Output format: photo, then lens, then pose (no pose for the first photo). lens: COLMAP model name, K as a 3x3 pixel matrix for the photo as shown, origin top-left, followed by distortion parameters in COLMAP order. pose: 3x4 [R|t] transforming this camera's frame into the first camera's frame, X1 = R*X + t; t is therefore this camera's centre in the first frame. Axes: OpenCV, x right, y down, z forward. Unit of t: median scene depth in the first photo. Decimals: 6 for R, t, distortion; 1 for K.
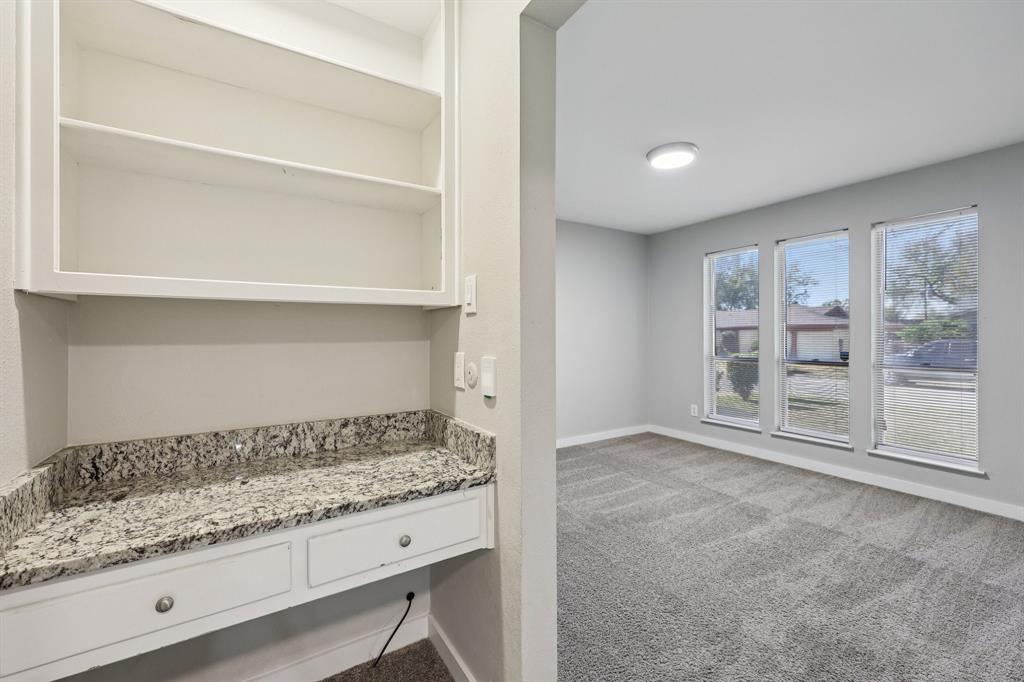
lens RADIAL K [[424.1, 0, 515.1], [0, 424.1, 336.1], [0, 0, 1]] dist [-0.001660, 0.000452]
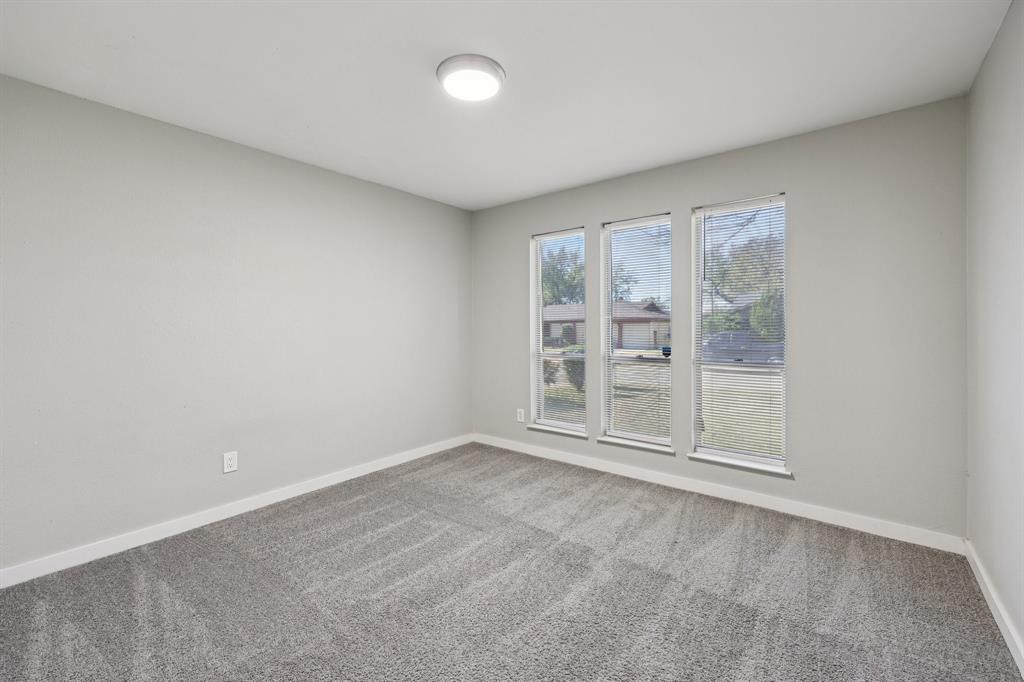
lens RADIAL K [[424.1, 0, 515.1], [0, 424.1, 336.1], [0, 0, 1]] dist [-0.001660, 0.000452]
pose [[0.942936, -0.009741, 0.332833, 0.154672], [0.003728, 0.999818, 0.018697, -0.004743], [-0.332955, -0.016390, 0.942800, 0.232734]]
